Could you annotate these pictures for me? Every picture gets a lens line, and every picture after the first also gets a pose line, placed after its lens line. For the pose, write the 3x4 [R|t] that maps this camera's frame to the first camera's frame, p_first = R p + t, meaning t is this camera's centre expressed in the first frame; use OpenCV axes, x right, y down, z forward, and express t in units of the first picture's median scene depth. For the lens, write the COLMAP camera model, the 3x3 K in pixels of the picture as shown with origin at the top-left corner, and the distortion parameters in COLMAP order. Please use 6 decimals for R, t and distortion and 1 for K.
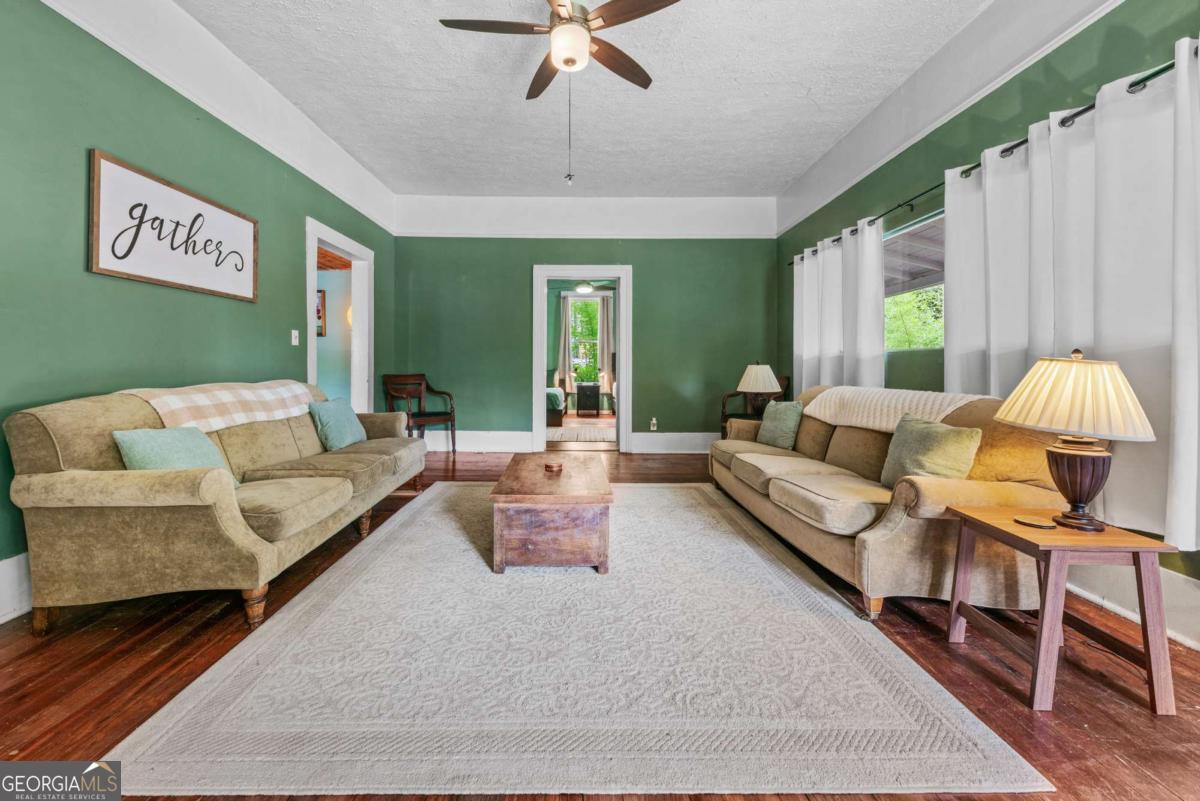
lens RADIAL K [[451.4, 0, 630.5], [0, 451.4, 376.8], [0, 0, 1]] dist [0.010799, -0.000192]
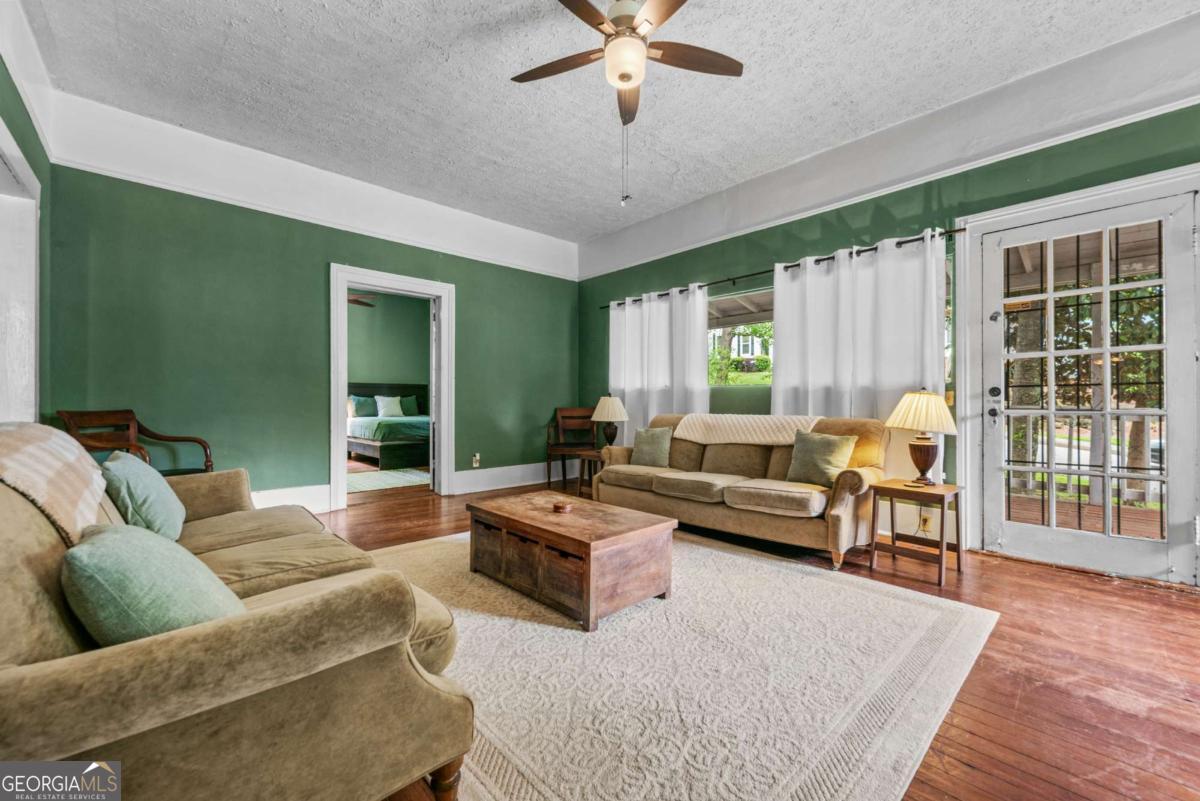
lens RADIAL K [[455.4, 0, 579.0], [0, 455.4, 413.5], [0, 0, 1]] dist [0.003182, 0.000038]
pose [[0.764979, -0.019322, 0.643765, -0.593458], [0.014997, 0.999813, 0.012188, 0.000711], [-0.643880, 0.000331, 0.765126, 0.231887]]
